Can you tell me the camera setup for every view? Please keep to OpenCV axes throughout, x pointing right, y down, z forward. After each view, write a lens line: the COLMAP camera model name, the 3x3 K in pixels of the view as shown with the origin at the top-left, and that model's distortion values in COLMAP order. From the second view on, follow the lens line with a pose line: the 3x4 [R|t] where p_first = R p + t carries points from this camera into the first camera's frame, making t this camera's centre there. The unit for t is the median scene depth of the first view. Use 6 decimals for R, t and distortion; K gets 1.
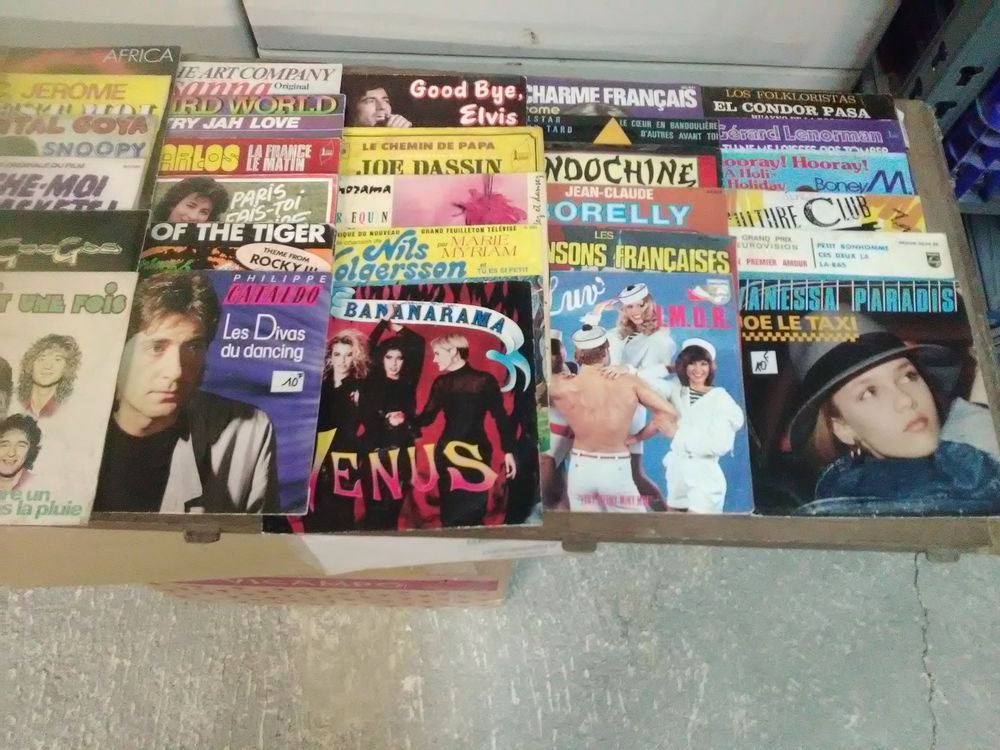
lens RADIAL K [[785.8, 0, 500.0], [0, 785.8, 375.0], [0, 0, 1]] dist [0.029429, -0.104527]
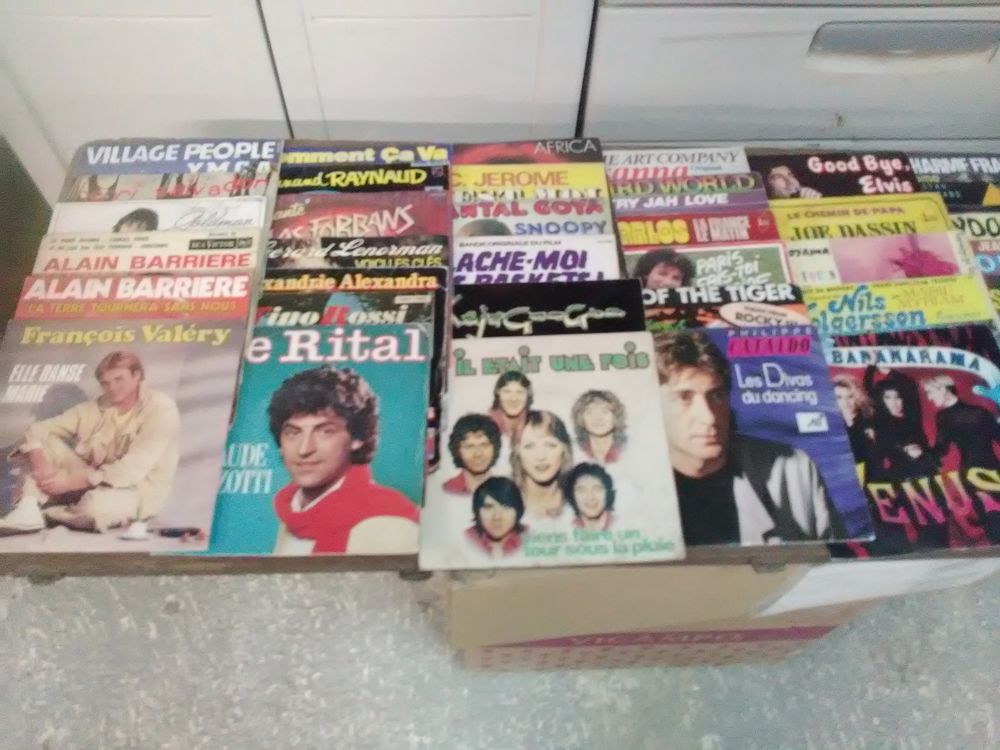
lens RADIAL K [[785.8, 0, 500.0], [0, 785.8, 375.0], [0, 0, 1]] dist [0.029429, -0.104527]
pose [[0.998803, -0.048909, 0.000361, -0.637015], [0.048625, 0.992144, -0.115268, 0.044093], [0.005279, 0.115148, 0.993334, -0.086729]]
